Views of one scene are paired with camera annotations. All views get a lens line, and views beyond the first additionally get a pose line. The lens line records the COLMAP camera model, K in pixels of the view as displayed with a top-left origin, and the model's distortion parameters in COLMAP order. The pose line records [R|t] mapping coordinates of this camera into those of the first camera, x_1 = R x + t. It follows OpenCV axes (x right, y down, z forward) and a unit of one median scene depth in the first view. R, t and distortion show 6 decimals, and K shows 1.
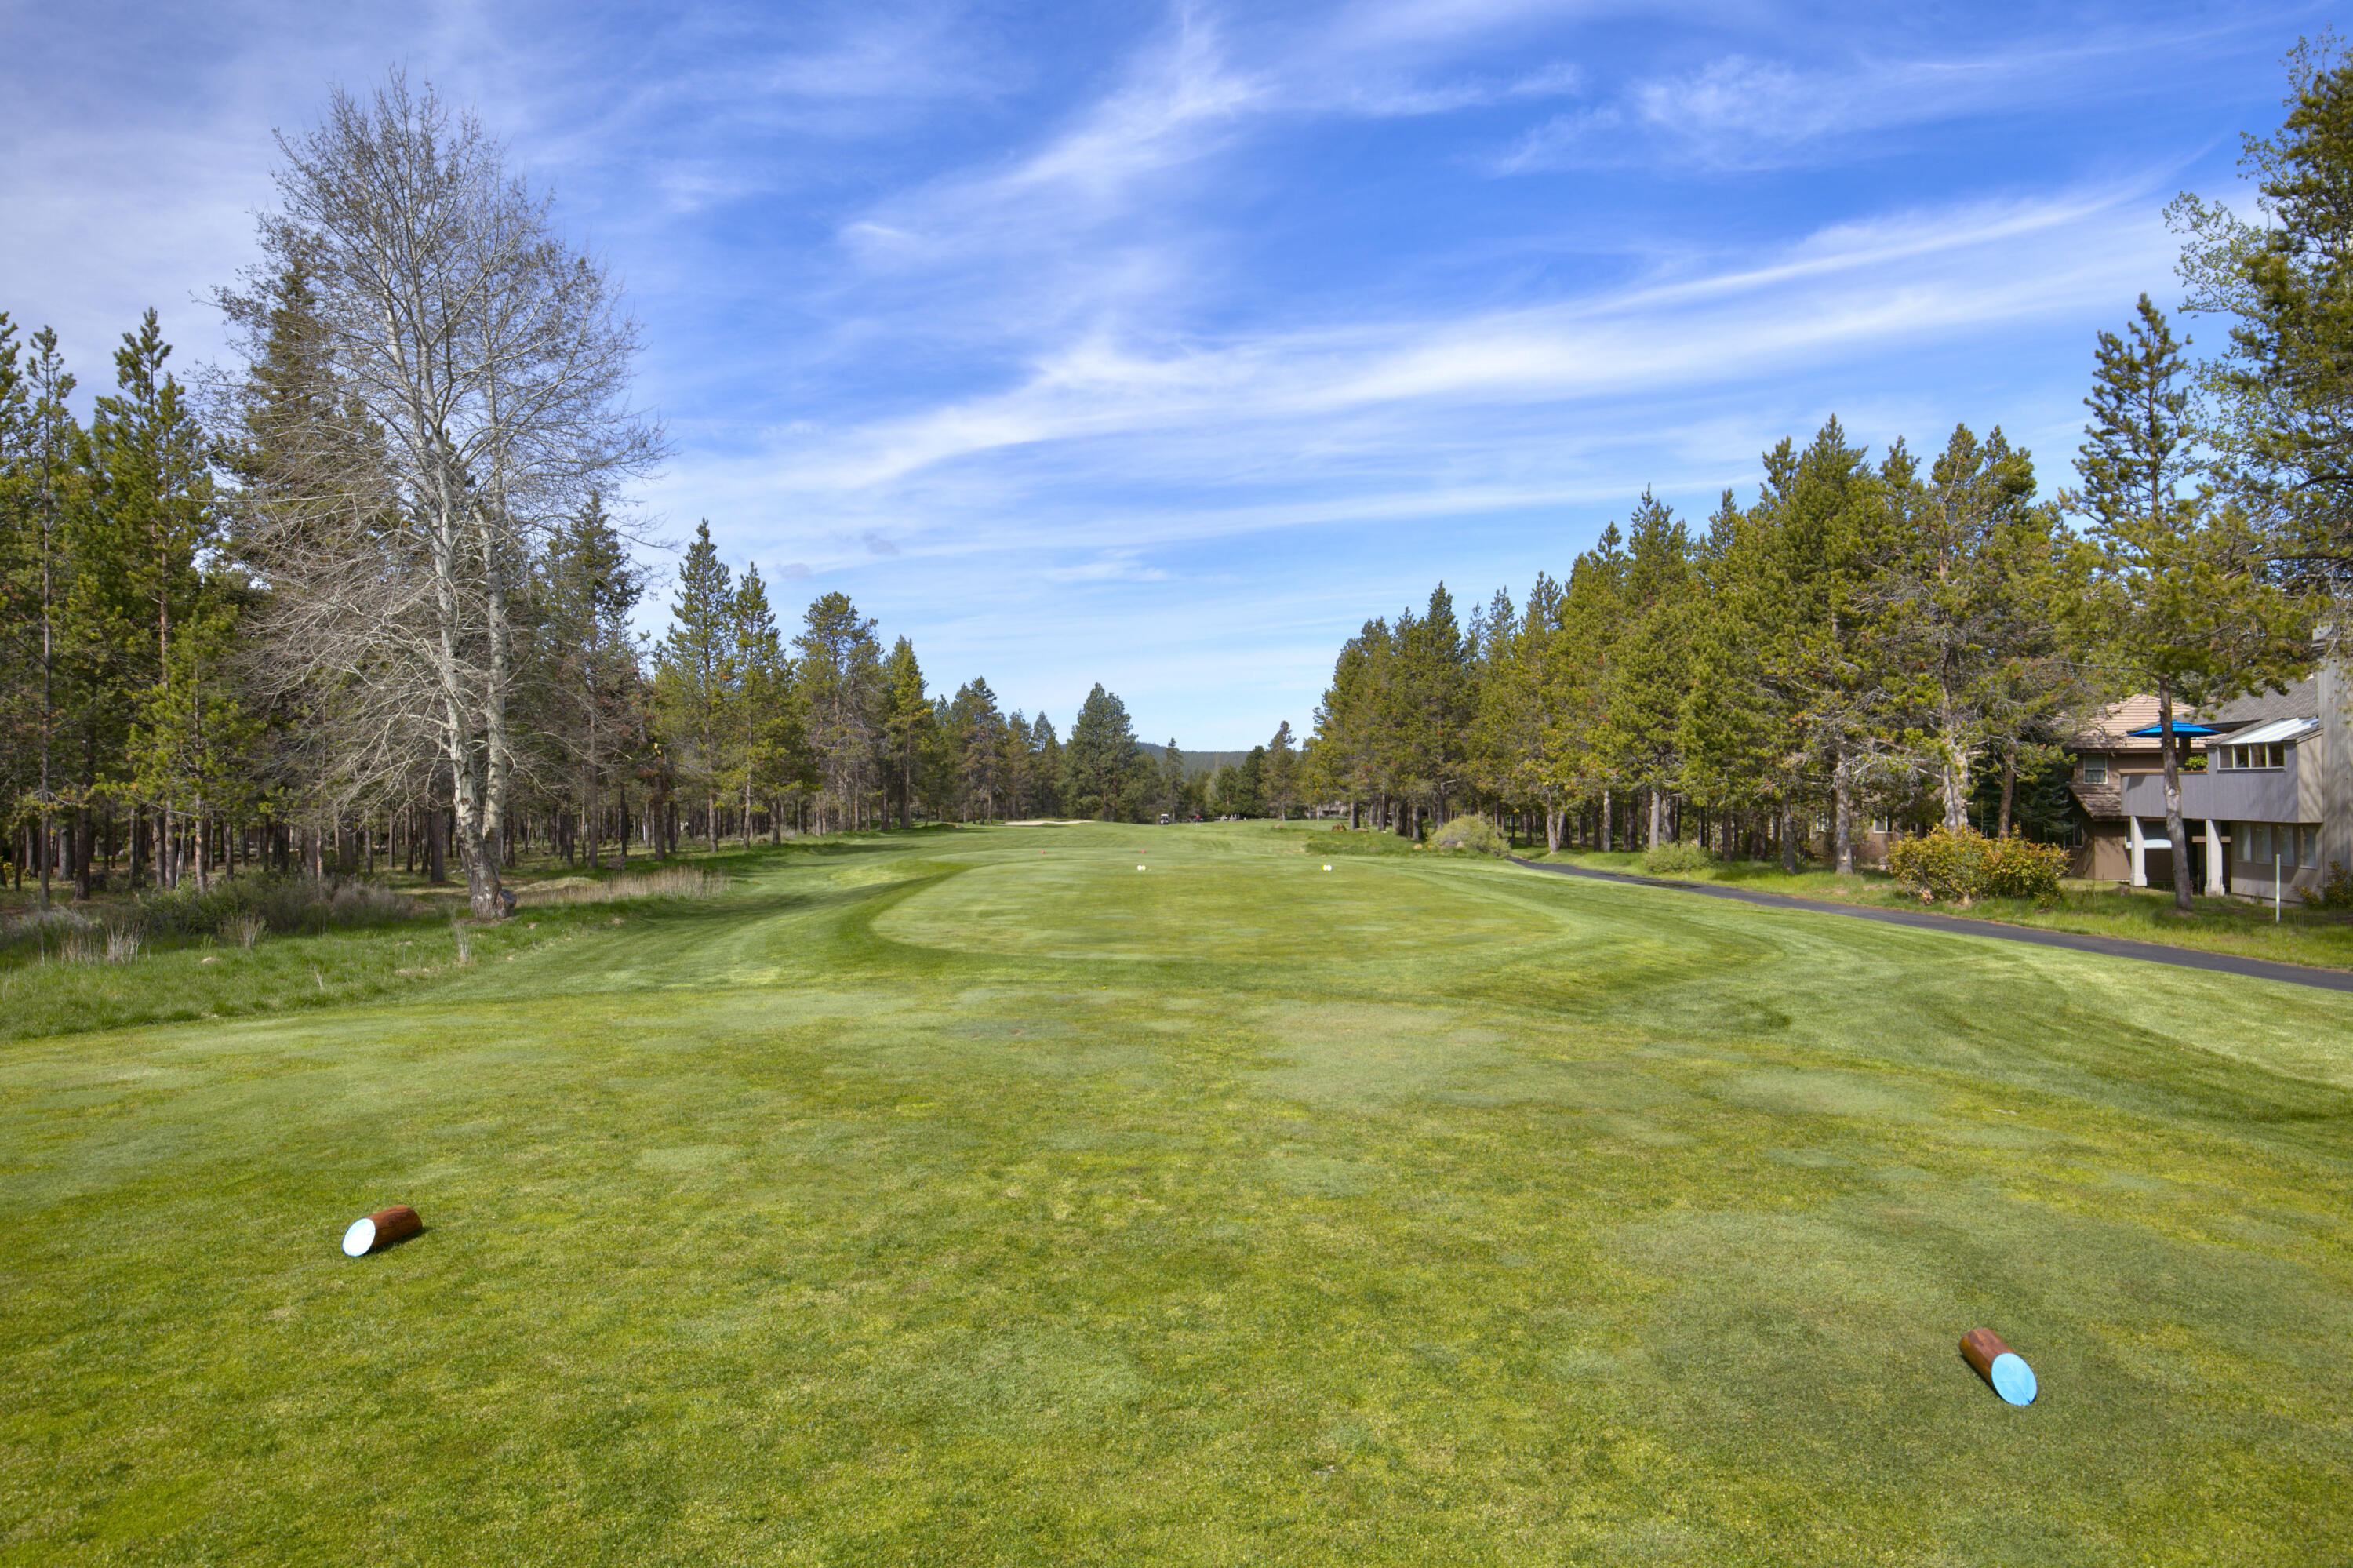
lens RADIAL K [[1460.1, 0, 1179.5], [0, 1460.1, 797.6], [0, 0, 1]] dist [-0.009953, -0.000757]
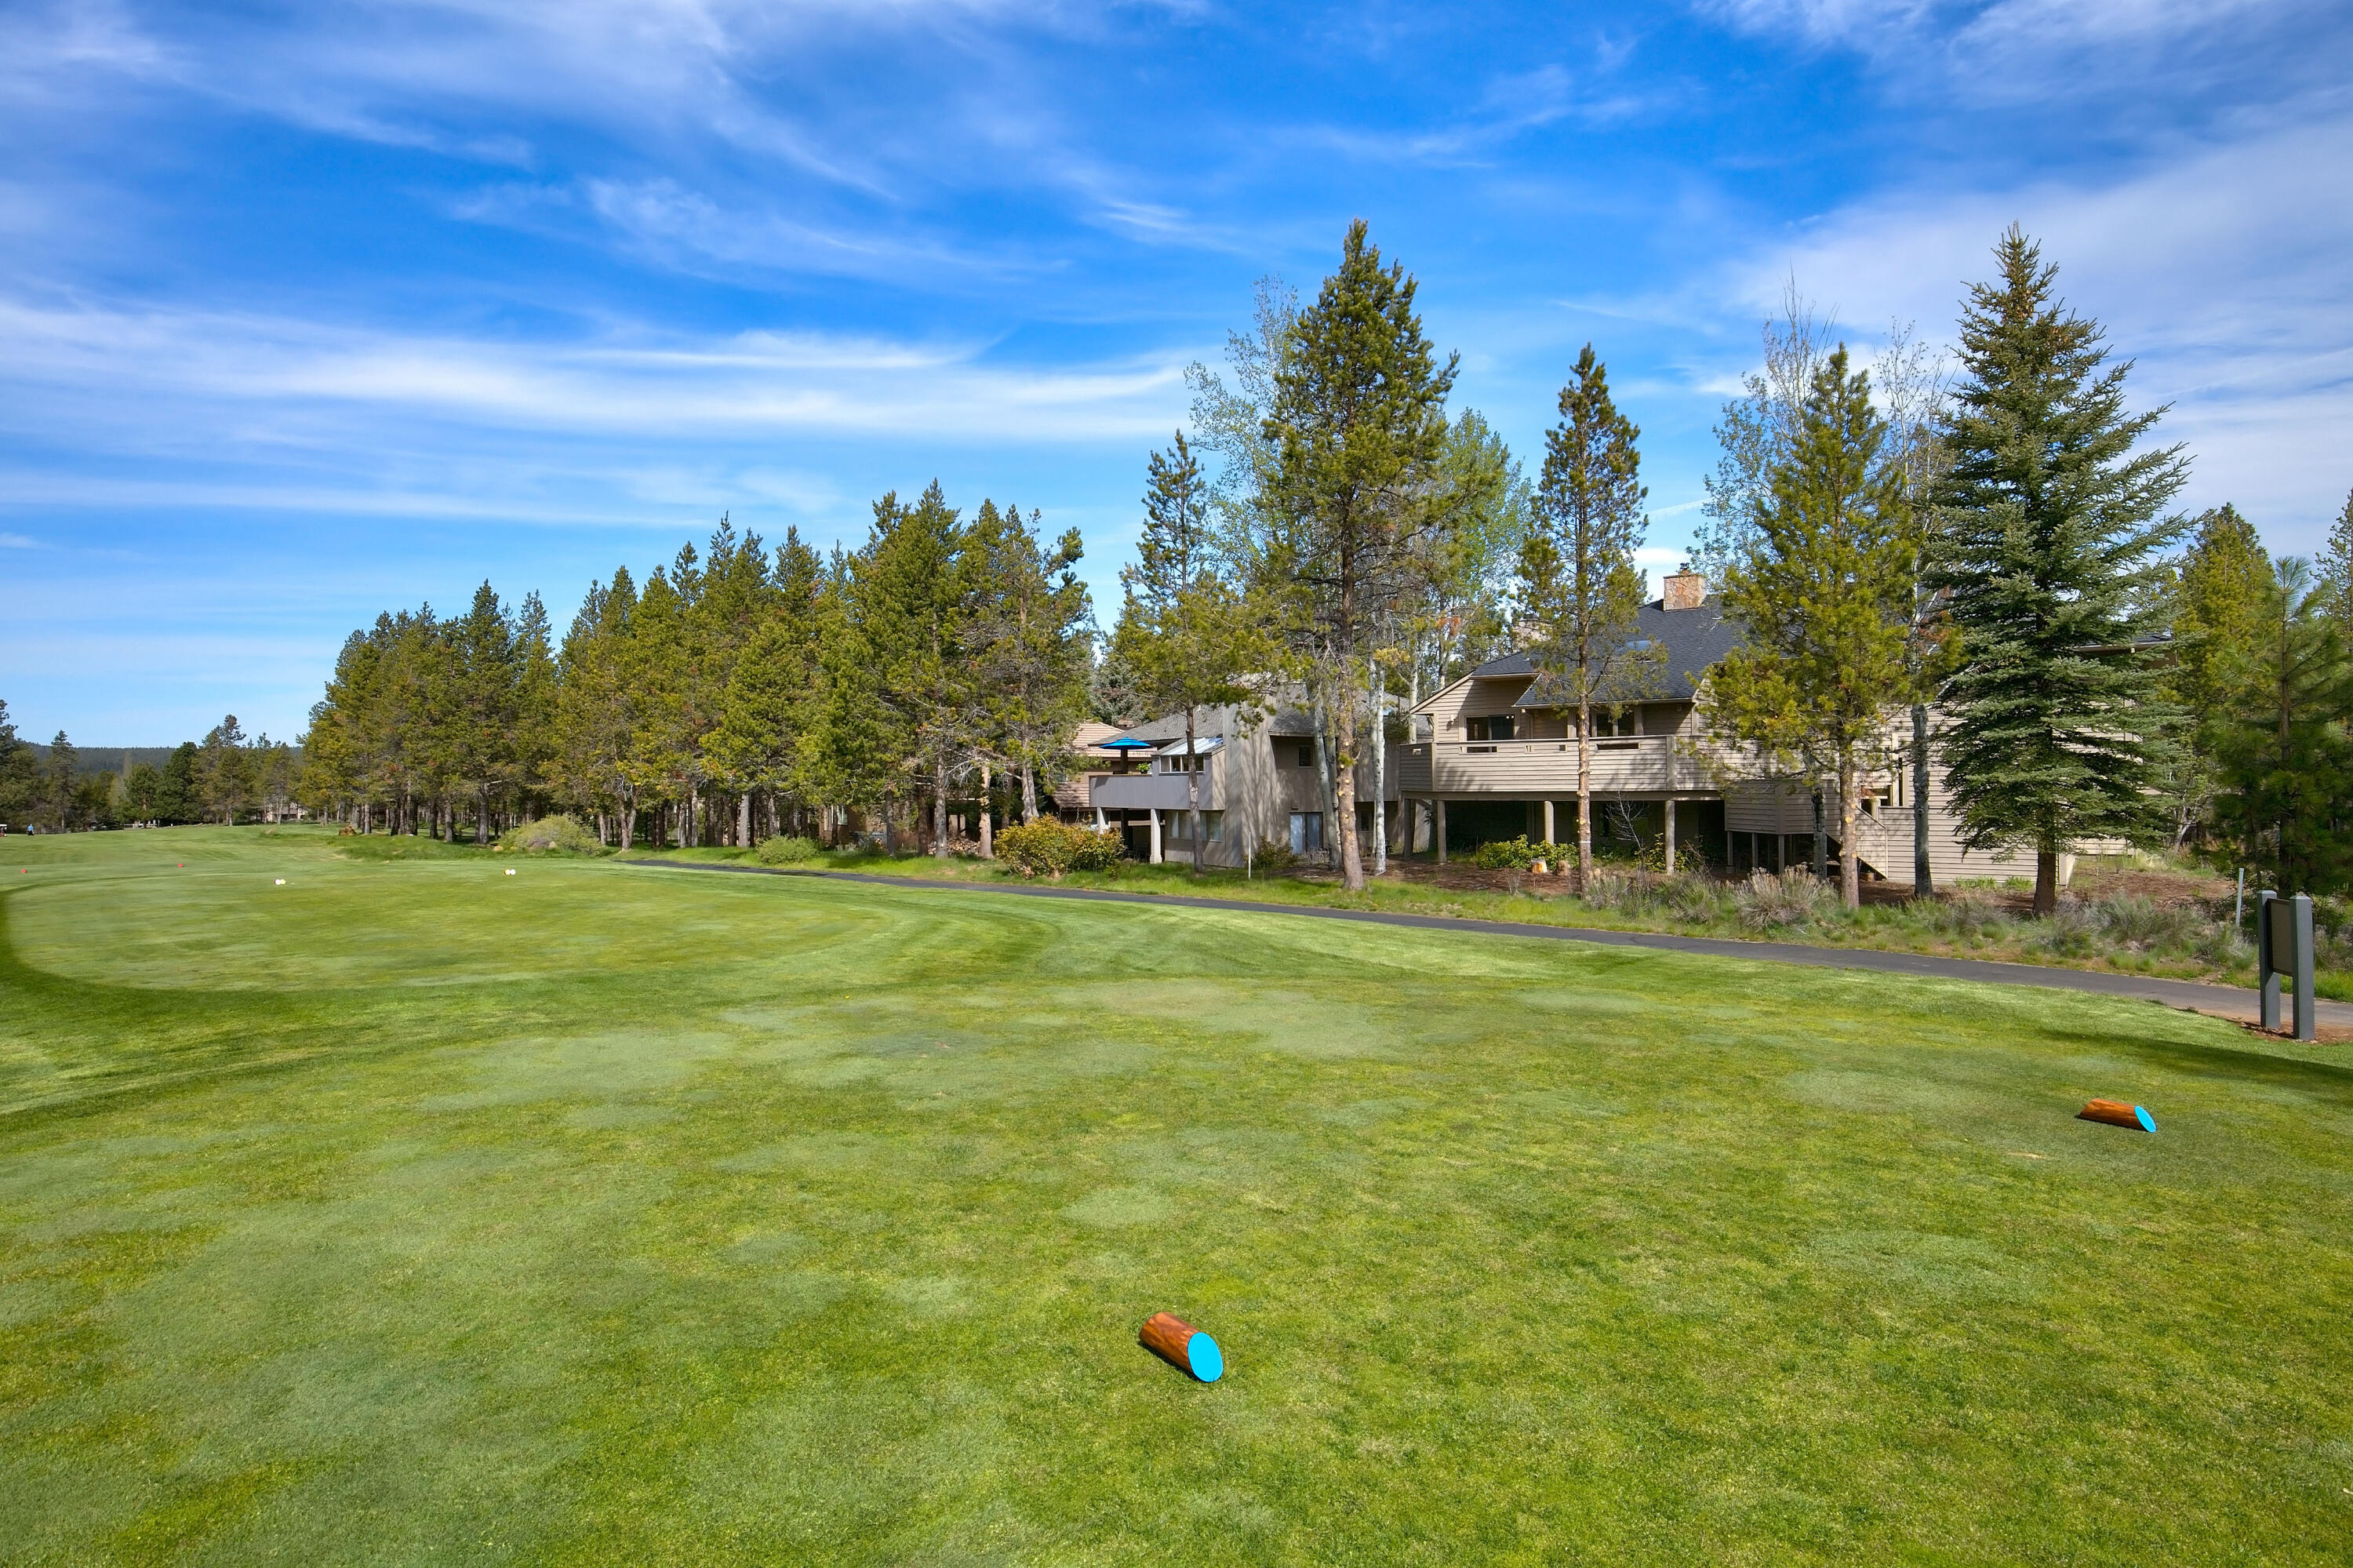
lens RADIAL K [[1311.5, 0, 1171.1], [0, 1311.5, 794.2], [0, 0, 1]] dist [-0.011601, -0.000050]
pose [[0.737996, -0.007466, 0.674763, -0.128227], [0.008416, 0.999963, 0.001859, -0.001058], [-0.674752, 0.004307, 0.738032, 0.058101]]
